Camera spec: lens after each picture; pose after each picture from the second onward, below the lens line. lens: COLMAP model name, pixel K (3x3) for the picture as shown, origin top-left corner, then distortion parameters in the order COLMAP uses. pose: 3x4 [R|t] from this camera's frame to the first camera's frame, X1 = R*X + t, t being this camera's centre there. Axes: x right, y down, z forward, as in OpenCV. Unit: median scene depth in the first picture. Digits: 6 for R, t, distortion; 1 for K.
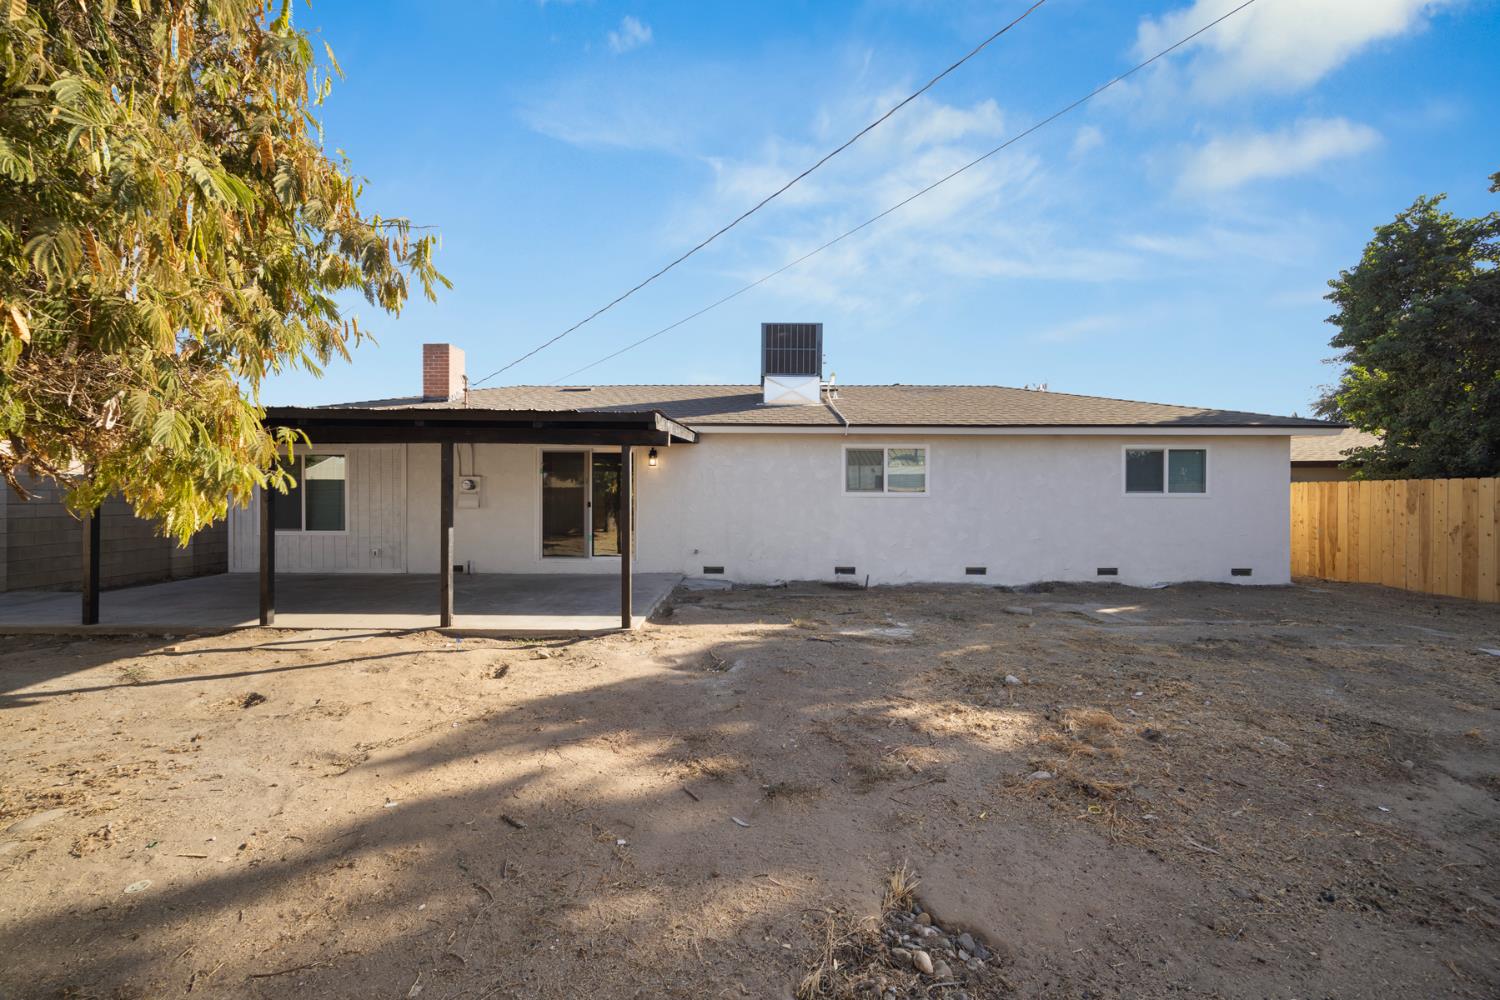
lens RADIAL K [[601.0, 0, 750.0], [0, 601.0, 500.0], [0, 0, 1]] dist [0.003279, 0.000288]
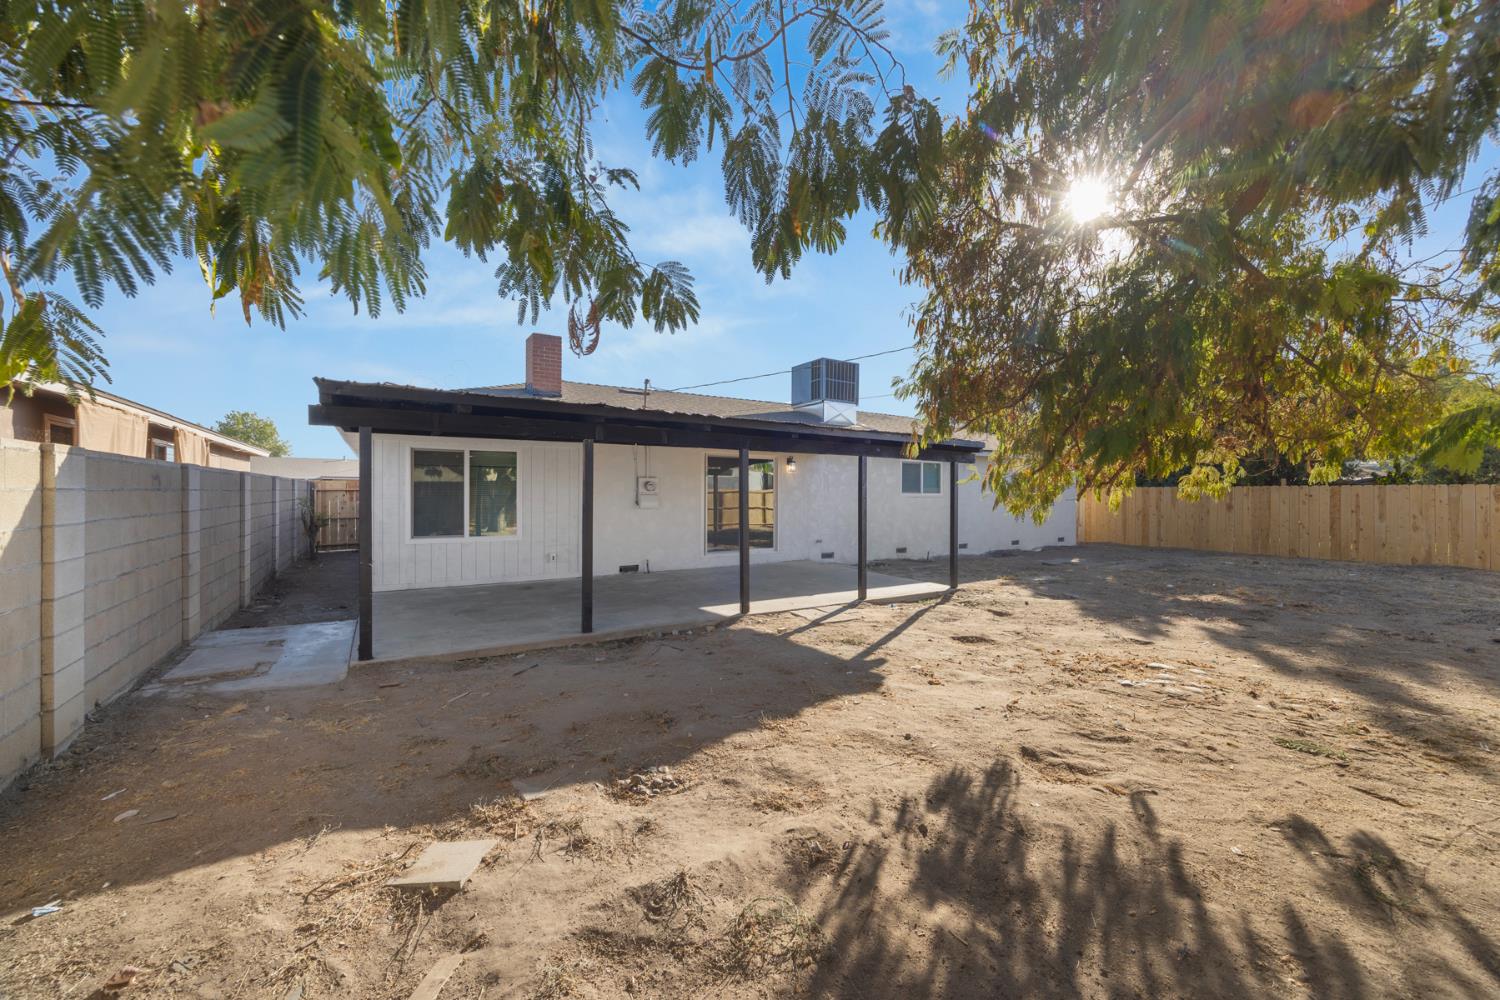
lens RADIAL K [[601.0, 0, 750.0], [0, 601.0, 500.0], [0, 0, 1]] dist [0.003279, 0.000288]
pose [[0.824366, -0.003315, 0.566047, -0.892273], [0.006509, 0.999972, -0.003624, 0.005702], [-0.566019, 0.006672, 0.824365, 0.068873]]
